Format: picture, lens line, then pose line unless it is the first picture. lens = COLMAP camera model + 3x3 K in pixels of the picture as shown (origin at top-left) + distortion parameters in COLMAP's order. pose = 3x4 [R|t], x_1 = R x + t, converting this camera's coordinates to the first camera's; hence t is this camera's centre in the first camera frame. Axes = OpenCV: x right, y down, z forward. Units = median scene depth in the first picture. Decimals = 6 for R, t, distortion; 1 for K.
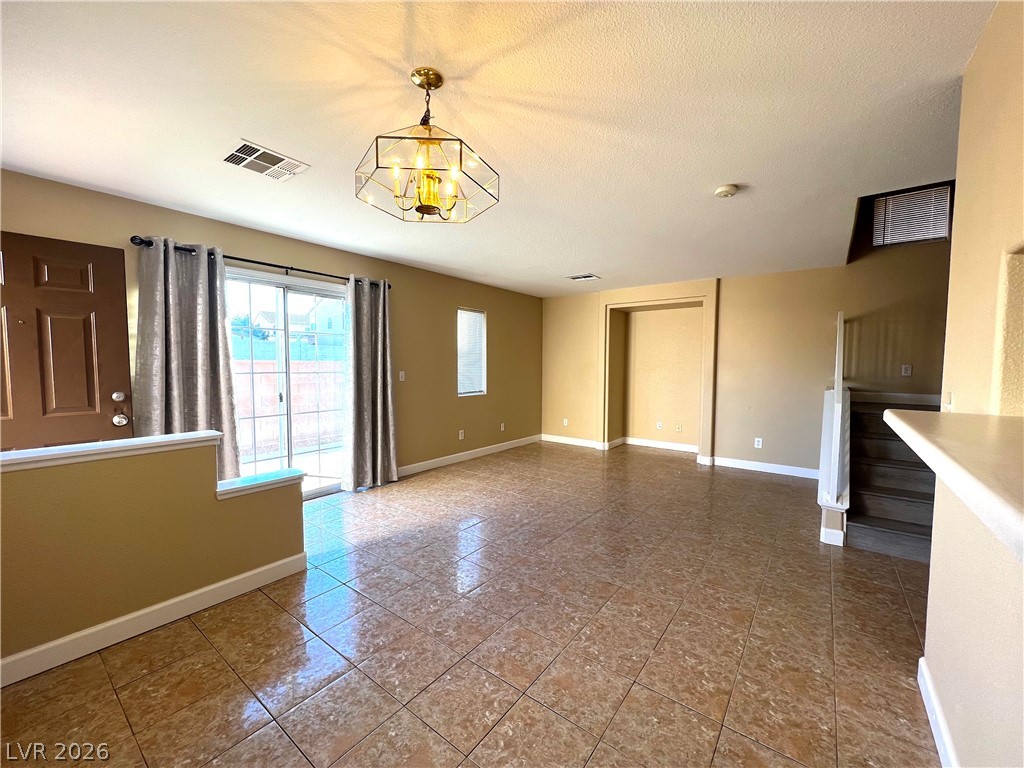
lens RADIAL K [[411.3, 0, 510.3], [0, 411.3, 386.6], [0, 0, 1]] dist [-0.001547, 0.001307]
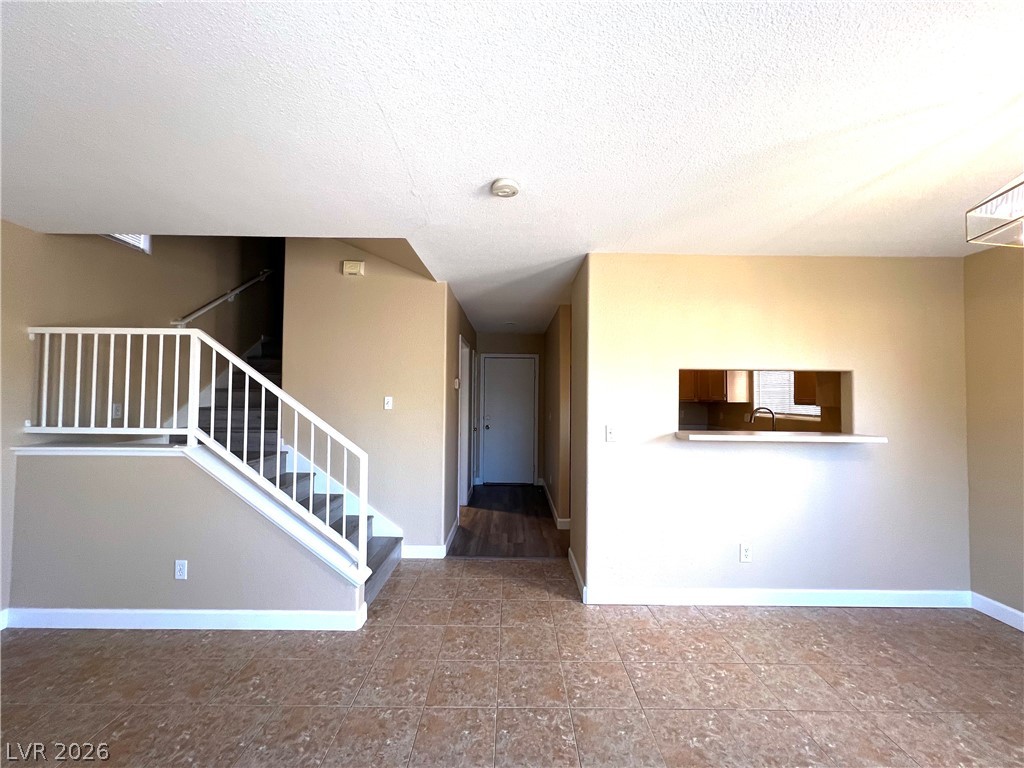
lens RADIAL K [[408.6, 0, 512.8], [0, 408.6, 386.7], [0, 0, 1]] dist [-0.000879, 0.000732]
pose [[-0.615325, 0.006877, 0.788243, -0.063982], [0.028731, 0.999493, 0.013708, -0.103663], [-0.787750, 0.031082, -0.615211, 1.269875]]
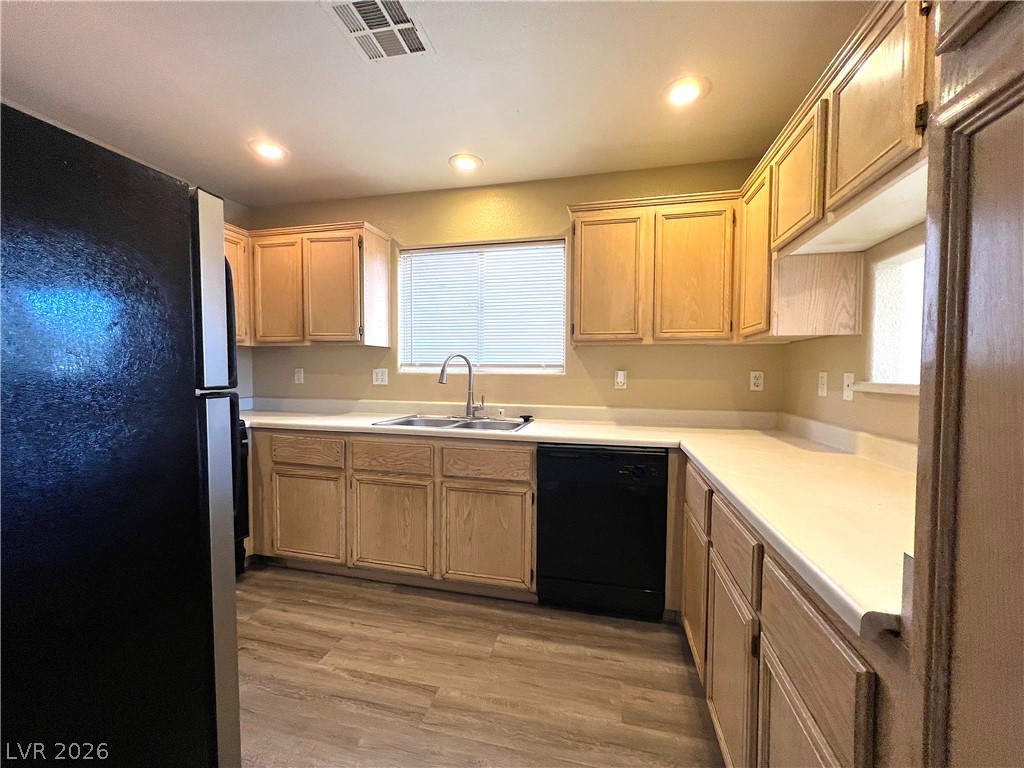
lens RADIAL K [[411.3, 0, 513.5], [0, 411.3, 384.6], [0, 0, 1]] dist [-0.001547, 0.001307]
pose [[-0.909661, -0.000663, -0.415351, 0.850753], [-0.035810, 0.996400, 0.076837, 0.023795], [0.413805, 0.084770, -0.906410, 0.324142]]
